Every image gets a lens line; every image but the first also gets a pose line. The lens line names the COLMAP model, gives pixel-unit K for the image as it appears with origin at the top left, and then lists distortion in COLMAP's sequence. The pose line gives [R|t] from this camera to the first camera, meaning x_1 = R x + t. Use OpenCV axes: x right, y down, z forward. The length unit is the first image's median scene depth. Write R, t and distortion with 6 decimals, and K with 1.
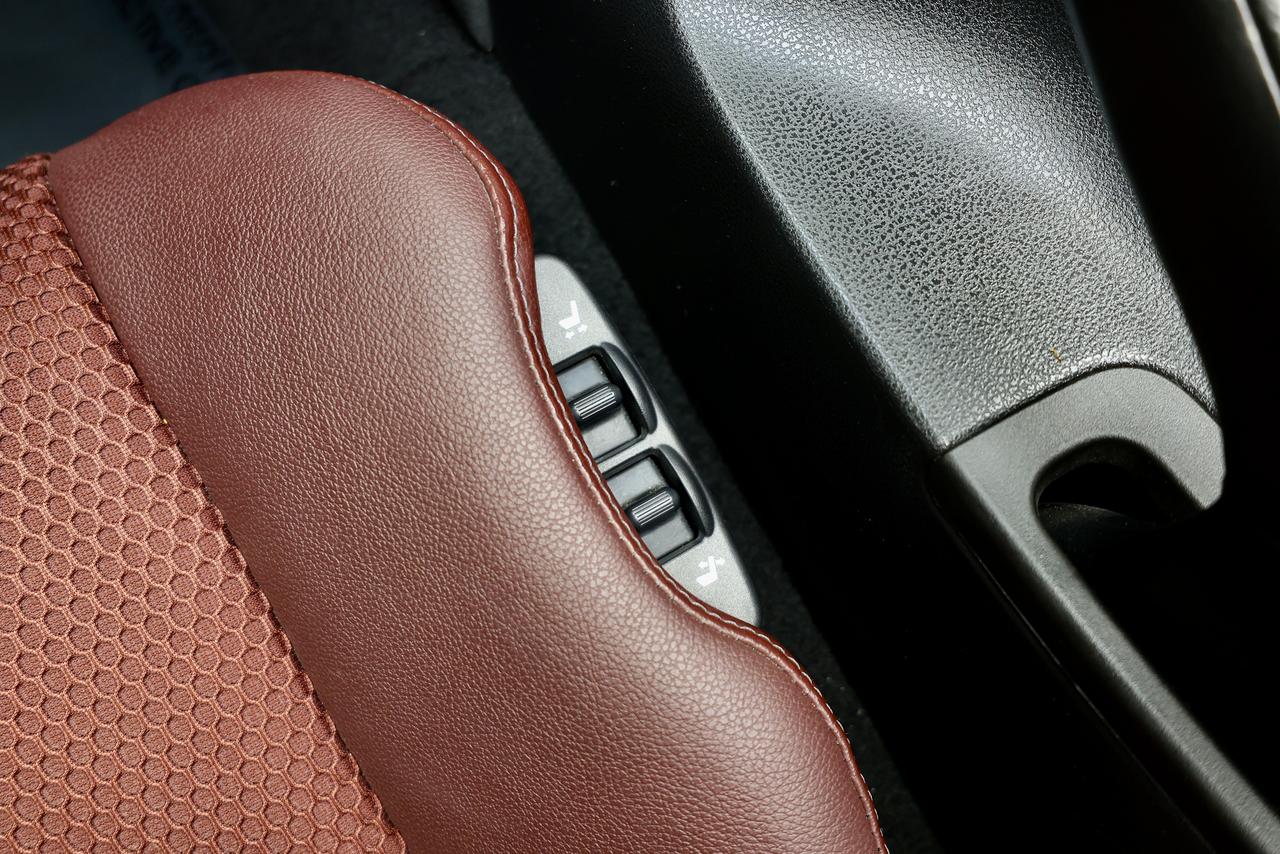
lens RADIAL K [[1206.4, 0, 637.4], [0, 1206.4, 428.4], [0, 0, 1]] dist [0.010174, 0.000000]
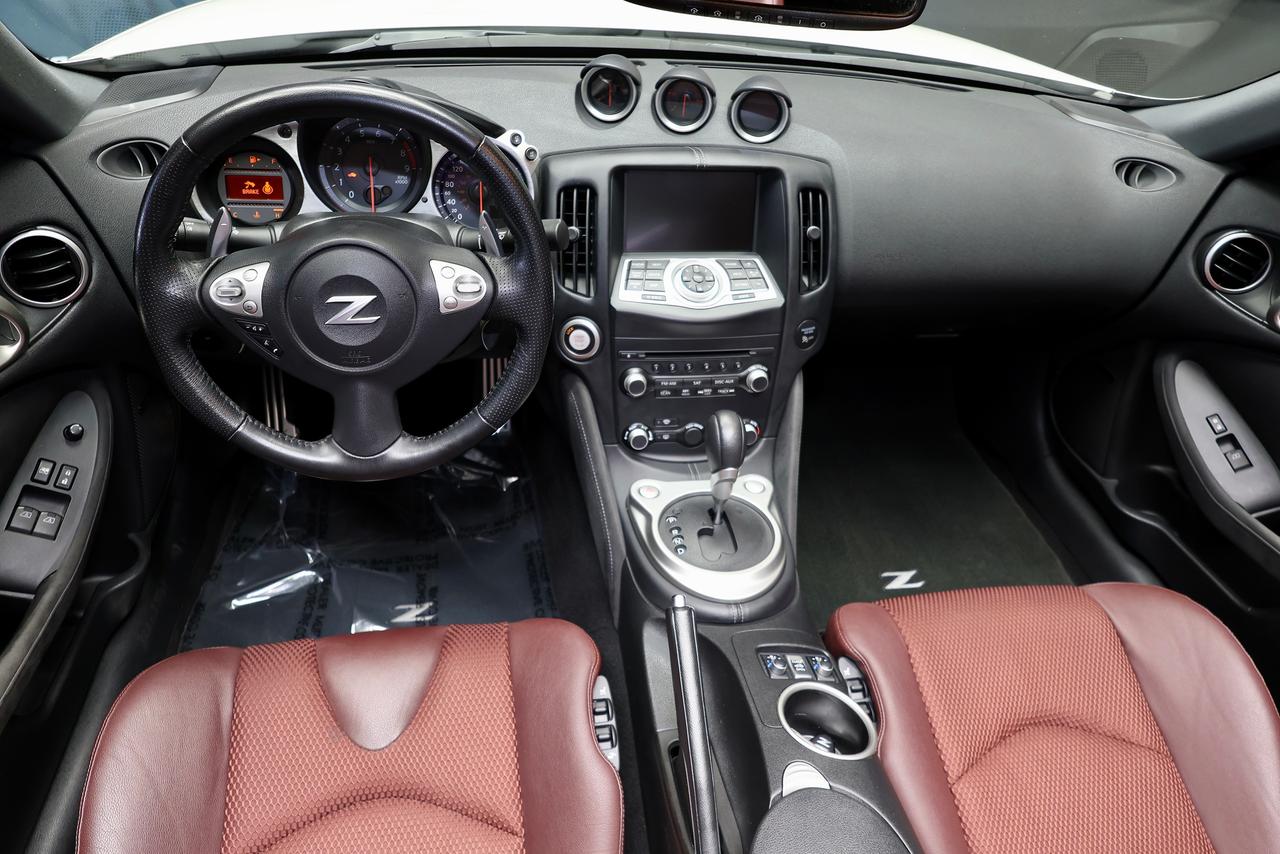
lens RADIAL K [[898.6, 0, 649.6], [0, 898.6, 419.1], [0, 0, 1]] dist [-0.012855, 0.003574]
pose [[0.939074, 0.227766, -0.257416, 0.752607], [-0.326824, 0.823596, -0.463547, 0.580645], [0.106427, 0.519434, 0.847857, -2.386084]]
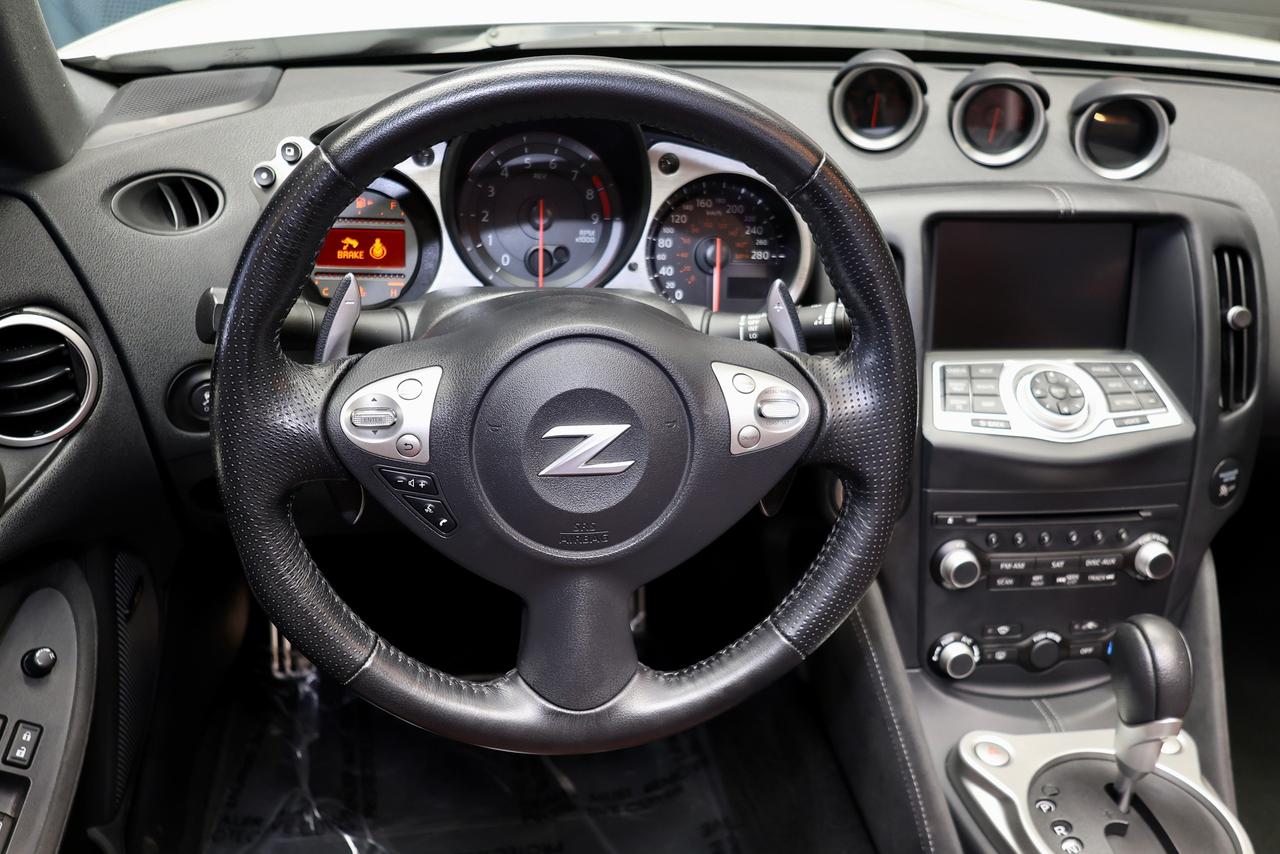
lens RADIAL K [[1206.4, 0, 637.5], [0, 1206.4, 408.3], [0, 0, 1]] dist [0.010174, 0.000000]
pose [[0.937414, 0.182667, -0.296459, -0.253221], [-0.327847, 0.749895, -0.574608, 0.435183], [0.117351, 0.635839, 0.762849, -1.925682]]
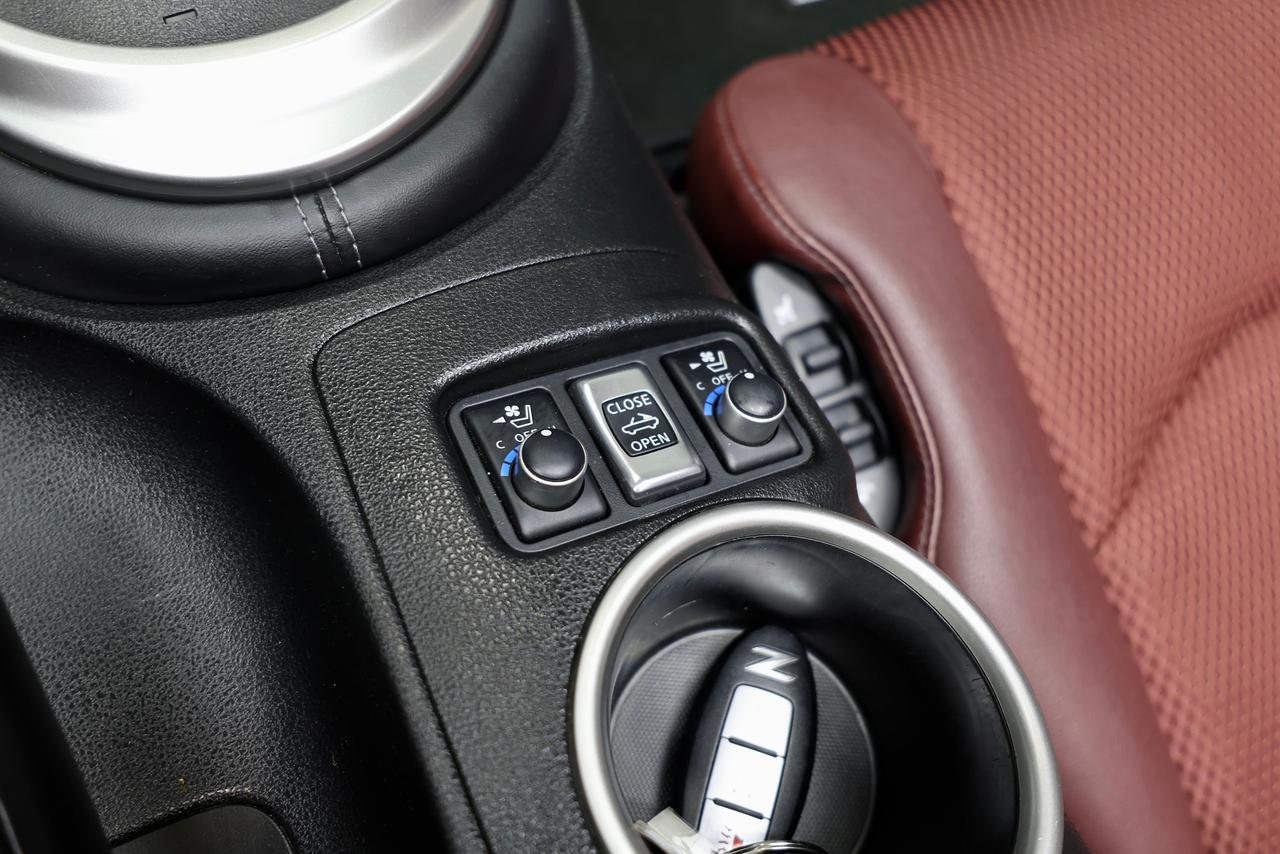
lens RADIAL K [[1039.3, 0, 630.4], [0, 1039.3, 420.2], [0, 0, 1]] dist [0.009462, 0.003433]
pose [[0.994121, 0.106587, 0.019047, 0.602964], [-0.106449, 0.994285, -0.008140, -0.365354], [-0.019806, 0.006065, 0.999785, 0.063961]]
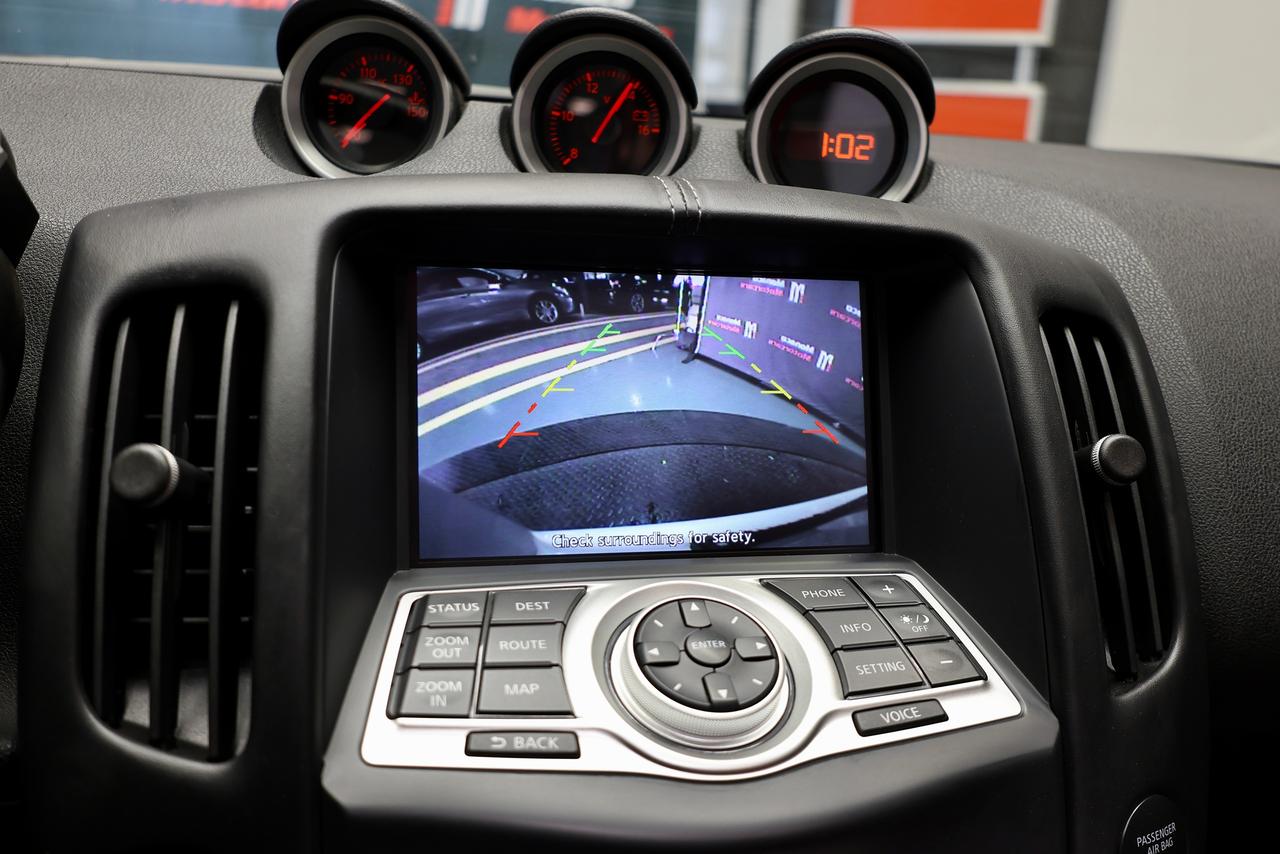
lens RADIAL K [[1215.2, 0, 641.3], [0, 1215.2, 415.1], [0, 0, 1]] dist [0.001990, 0.000000]
pose [[0.967535, 0.062716, -0.244830, 0.053027], [-0.235514, 0.575206, -0.783372, -0.896802], [0.091698, 0.815601, 0.571303, -0.353625]]
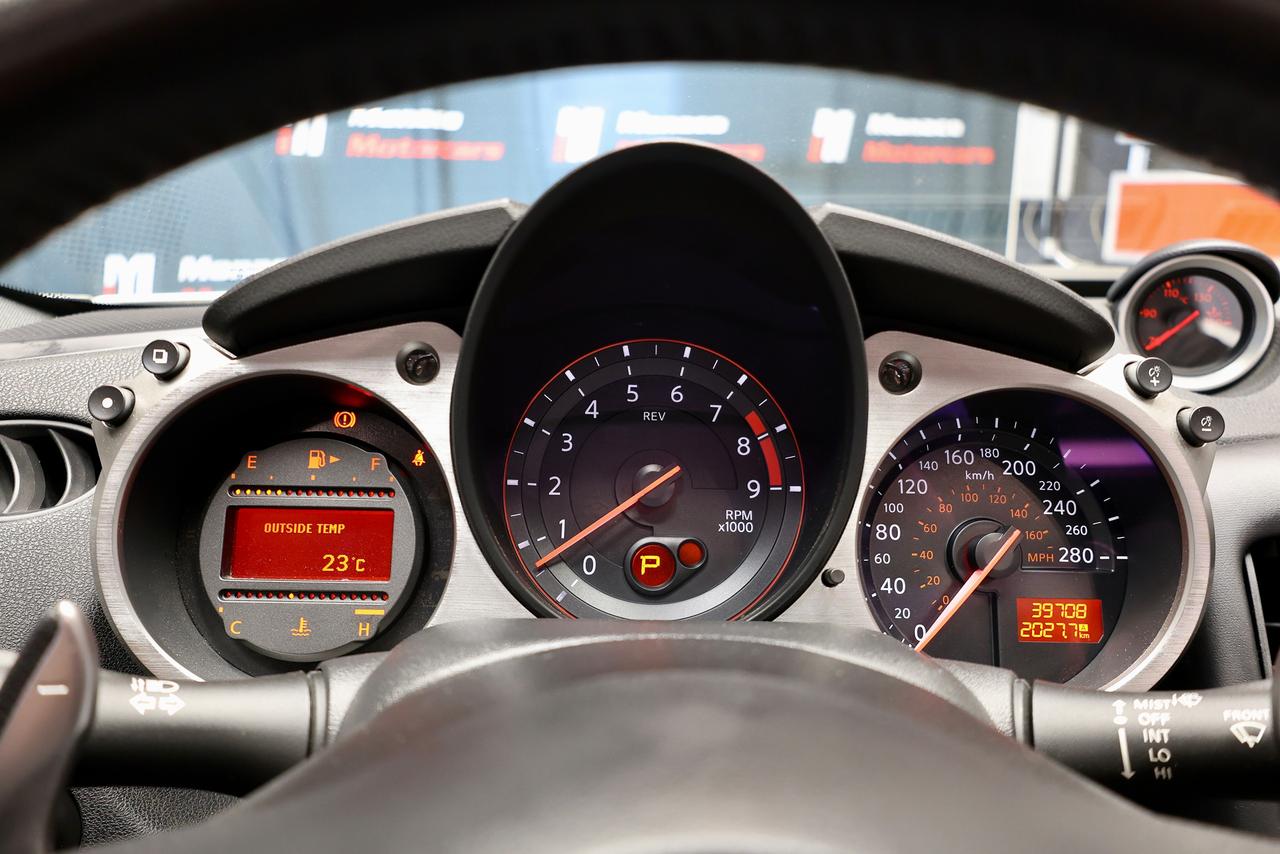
lens RADIAL K [[898.6, 0, 638.6], [0, 898.6, 434.1], [0, 0, 1]] dist [-0.012855, 0.003574]
pose [[0.875763, 0.075675, -0.476773, -0.887547], [-0.427415, 0.580648, -0.692938, -0.736981], [0.224399, 0.810630, 0.540855, -0.706924]]
